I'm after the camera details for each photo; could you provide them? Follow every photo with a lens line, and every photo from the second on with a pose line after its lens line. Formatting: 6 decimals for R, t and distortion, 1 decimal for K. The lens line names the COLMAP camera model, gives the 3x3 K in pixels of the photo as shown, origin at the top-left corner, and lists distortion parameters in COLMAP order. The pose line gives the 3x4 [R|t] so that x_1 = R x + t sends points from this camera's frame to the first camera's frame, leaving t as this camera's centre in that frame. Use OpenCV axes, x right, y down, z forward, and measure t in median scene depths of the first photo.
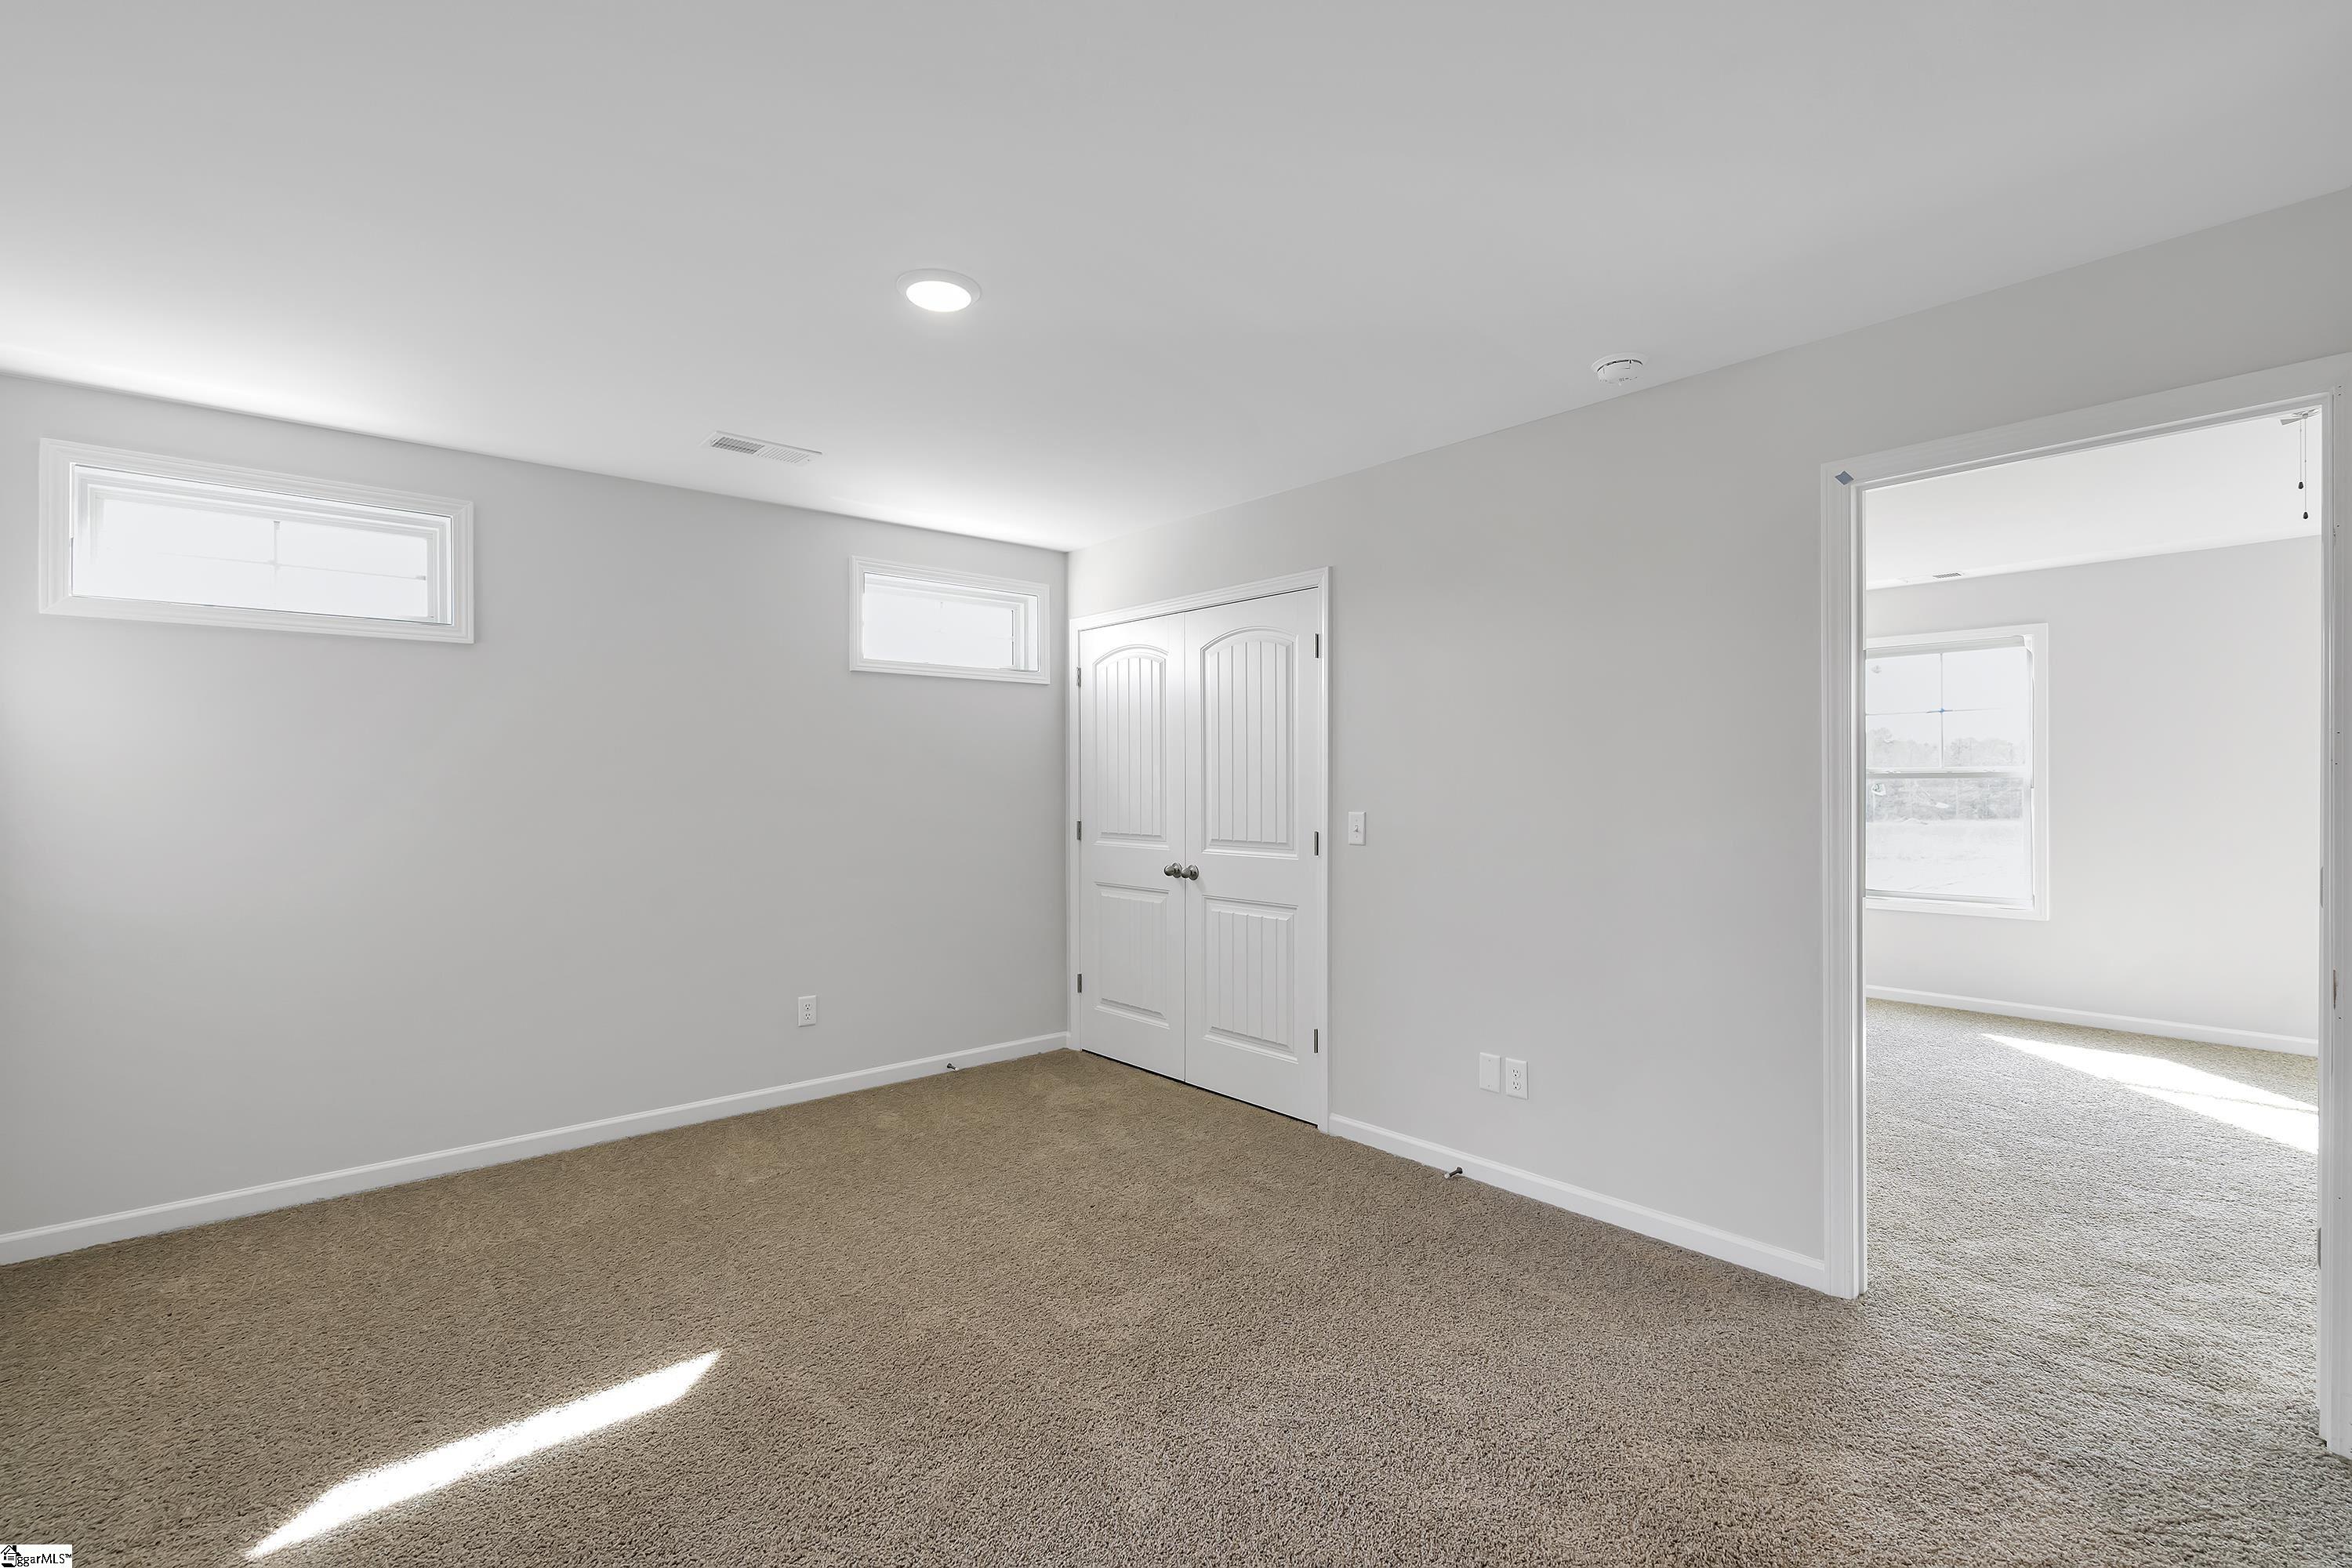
lens RADIAL K [[1050.8, 0, 1175.2], [0, 1050.8, 788.3], [0, 0, 1]] dist [-0.003331, 0.001570]
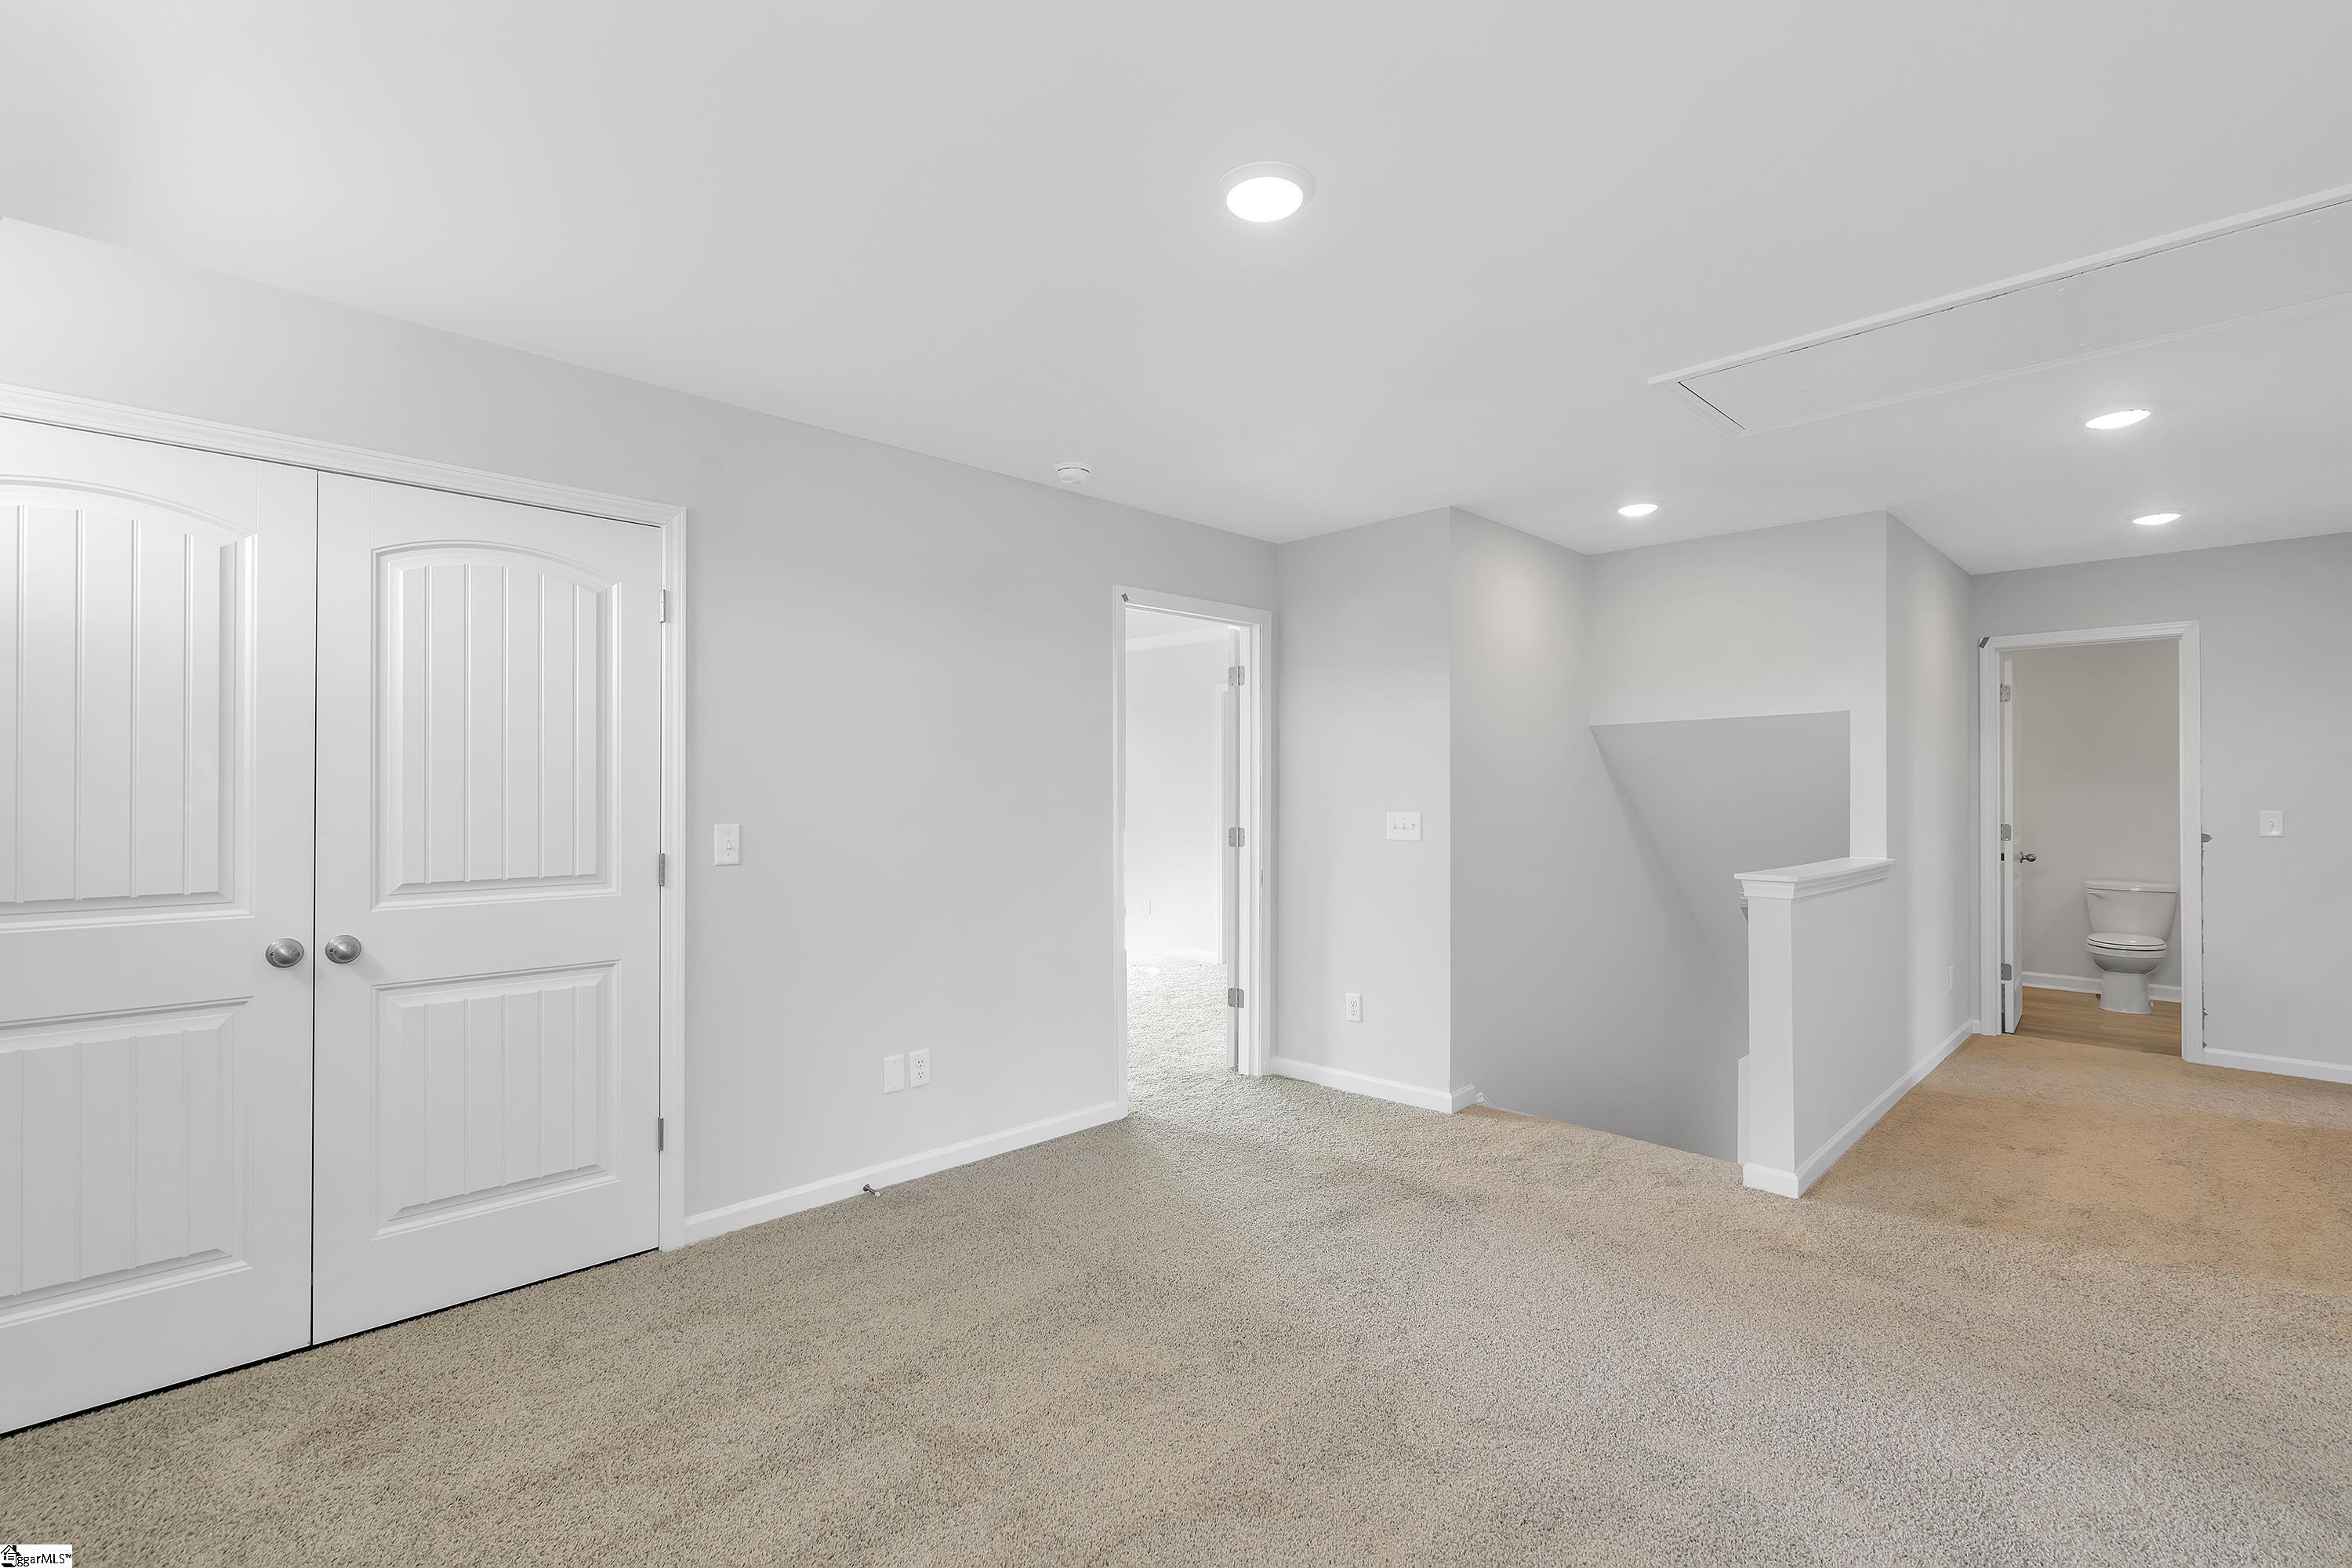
lens RADIAL K [[1050.8, 0, 1175.2], [0, 1050.8, 788.3], [0, 0, 1]] dist [-0.003331, 0.001570]
pose [[-0.057677, 0.002785, 0.998331, -0.625343], [-0.000765, 0.999996, -0.002834, -0.003653], [-0.998335, -0.000927, -0.057675, 0.669144]]
